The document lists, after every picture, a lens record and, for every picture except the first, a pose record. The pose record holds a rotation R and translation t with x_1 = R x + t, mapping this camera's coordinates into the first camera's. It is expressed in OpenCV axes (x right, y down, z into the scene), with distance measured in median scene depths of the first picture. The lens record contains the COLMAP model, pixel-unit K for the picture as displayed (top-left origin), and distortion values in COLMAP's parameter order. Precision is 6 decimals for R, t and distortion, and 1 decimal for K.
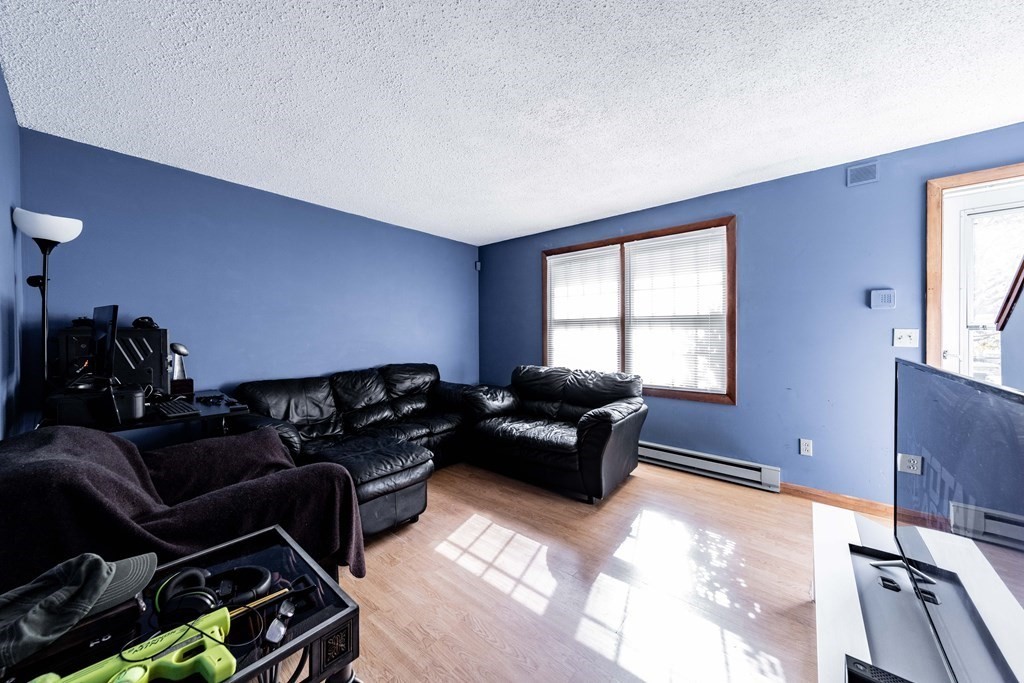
lens RADIAL K [[349.3, 0, 514.3], [0, 349.3, 337.8], [0, 0, 1]] dist [0.005814, 0.000031]
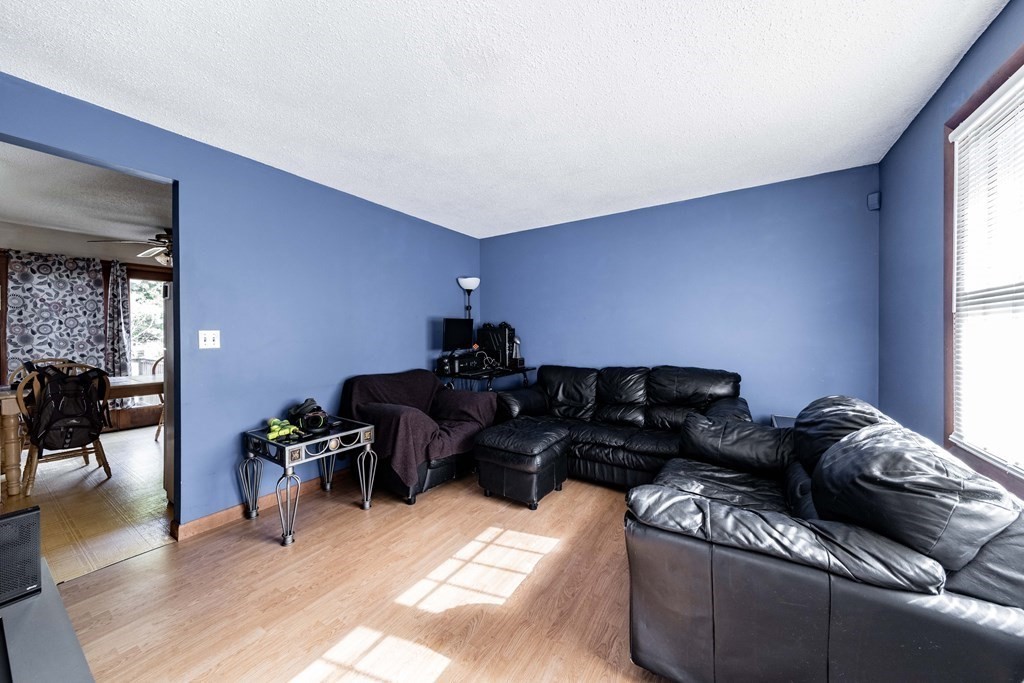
lens RADIAL K [[358.6, 0, 509.8], [0, 358.6, 336.4], [0, 0, 1]] dist [-0.000449, -0.000064]
pose [[0.109036, 0.013986, -0.993939, 0.882169], [-0.006910, 0.999888, 0.013312, -0.010225], [0.994014, 0.005416, 0.109121, 0.924914]]
